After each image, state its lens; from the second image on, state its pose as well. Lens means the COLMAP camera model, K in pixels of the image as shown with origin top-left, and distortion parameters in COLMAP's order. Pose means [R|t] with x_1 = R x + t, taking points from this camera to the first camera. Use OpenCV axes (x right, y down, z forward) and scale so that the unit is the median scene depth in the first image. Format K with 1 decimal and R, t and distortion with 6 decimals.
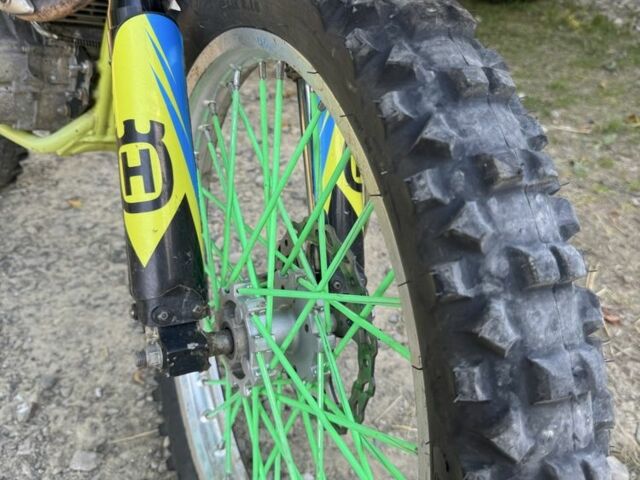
lens RADIAL K [[571.4, 0, 320.0], [0, 571.4, 240.0], [0, 0, 1]] dist [0.088092, -0.187389]
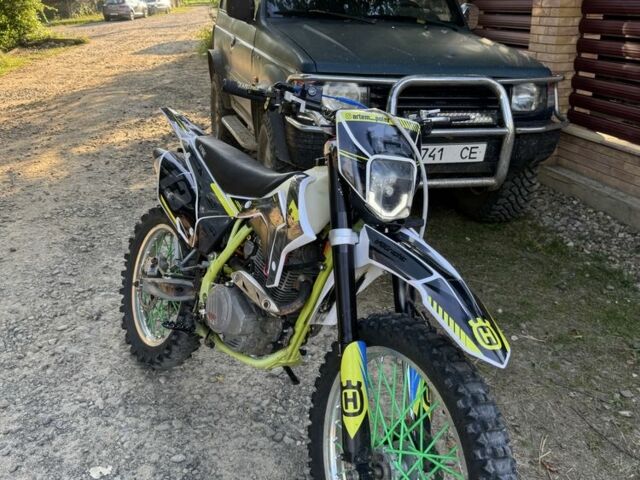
lens RADIAL K [[571.4, 0, 320.0], [0, 571.4, 240.0], [0, 0, 1]] dist [0.088092, -0.187389]
pose [[0.998893, 0.044781, 0.014420, -0.237158], [-0.040229, 0.971963, -0.231666, -0.097498], [-0.024390, 0.230829, 0.972689, -0.770905]]
